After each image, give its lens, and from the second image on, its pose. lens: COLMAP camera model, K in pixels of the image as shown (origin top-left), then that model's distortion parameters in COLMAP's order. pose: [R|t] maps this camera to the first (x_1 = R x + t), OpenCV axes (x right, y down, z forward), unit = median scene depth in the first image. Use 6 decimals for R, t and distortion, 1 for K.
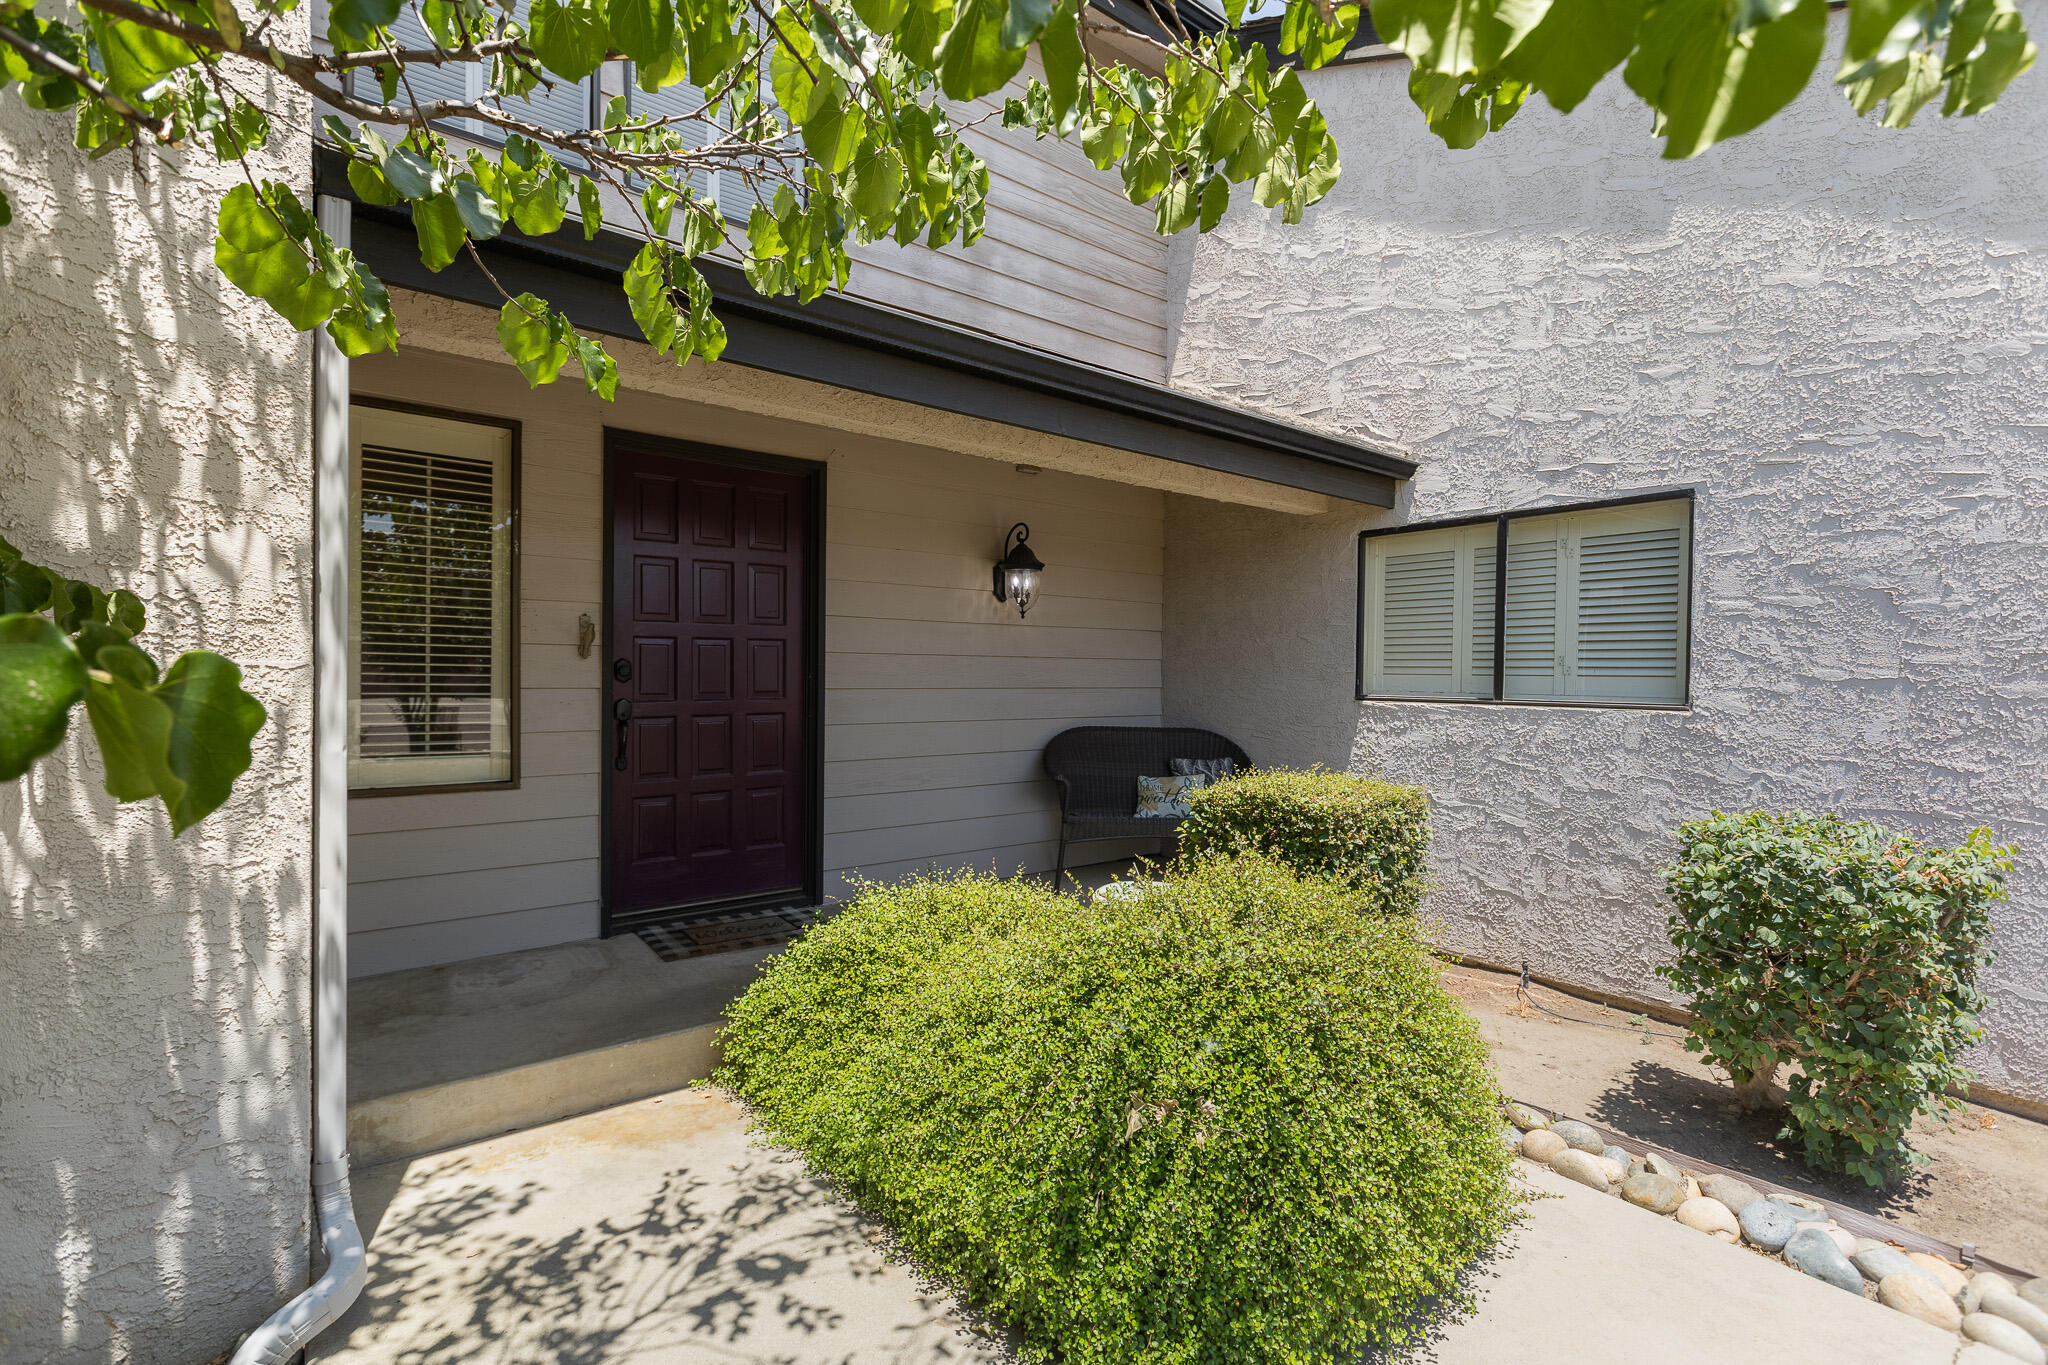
lens RADIAL K [[928.7, 0, 1035.0], [0, 928.7, 680.5], [0, 0, 1]] dist [0.000455, 0.000021]
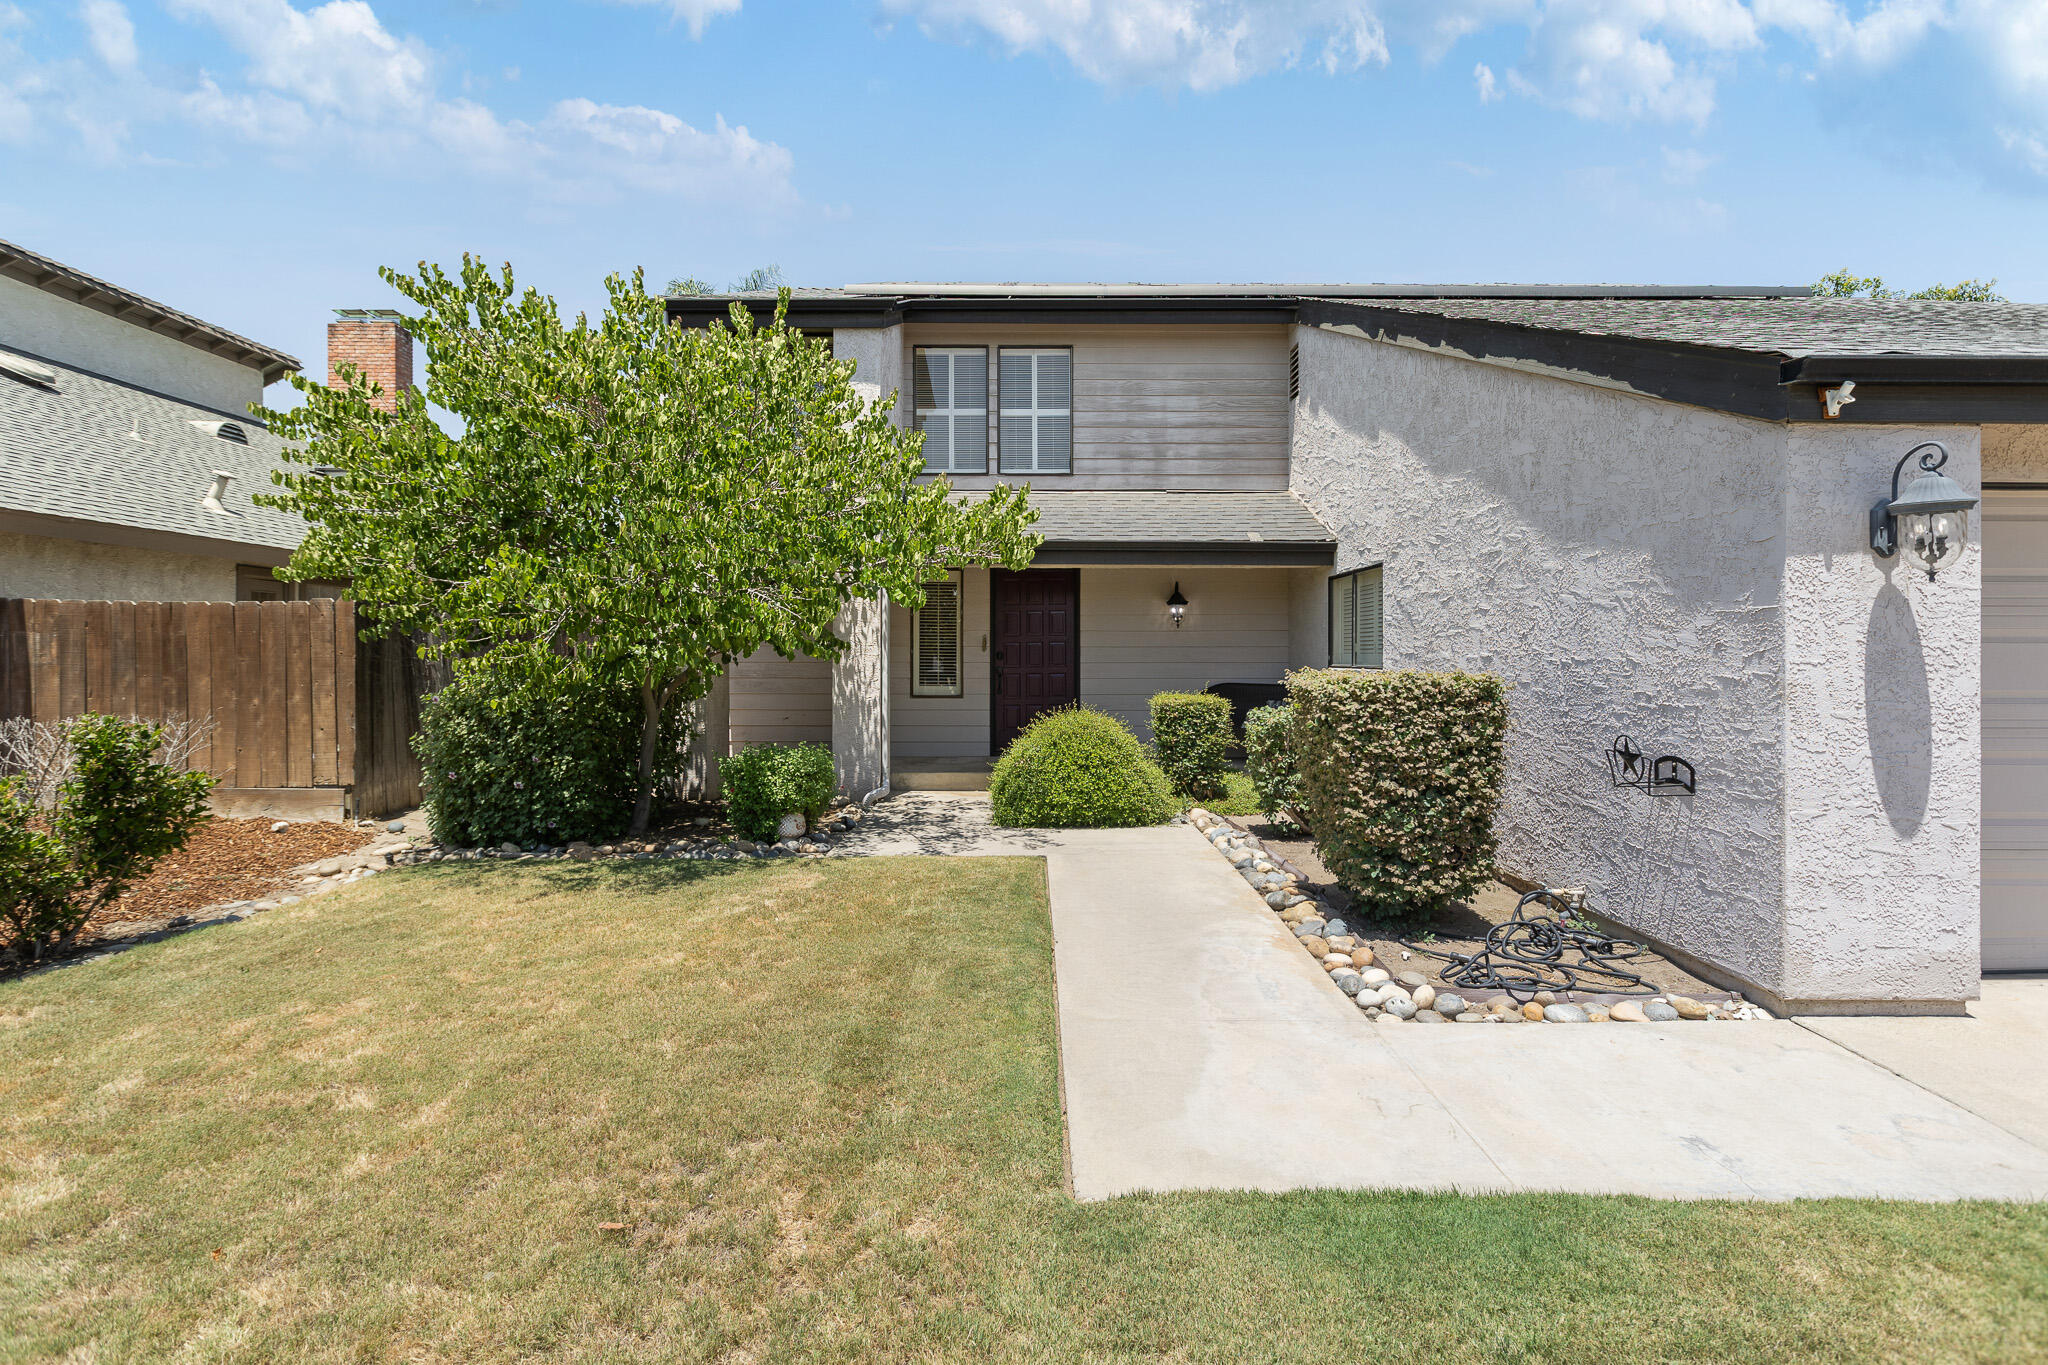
lens RADIAL K [[960.1, 0, 1031.9], [0, 960.1, 659.7], [0, 0, 1]] dist [0.002473, 0.000597]
pose [[0.783283, -0.007932, -0.621615, 1.316848], [0.003005, 0.999955, -0.008974, 0.025436], [0.621658, 0.005161, 0.783272, -1.071468]]
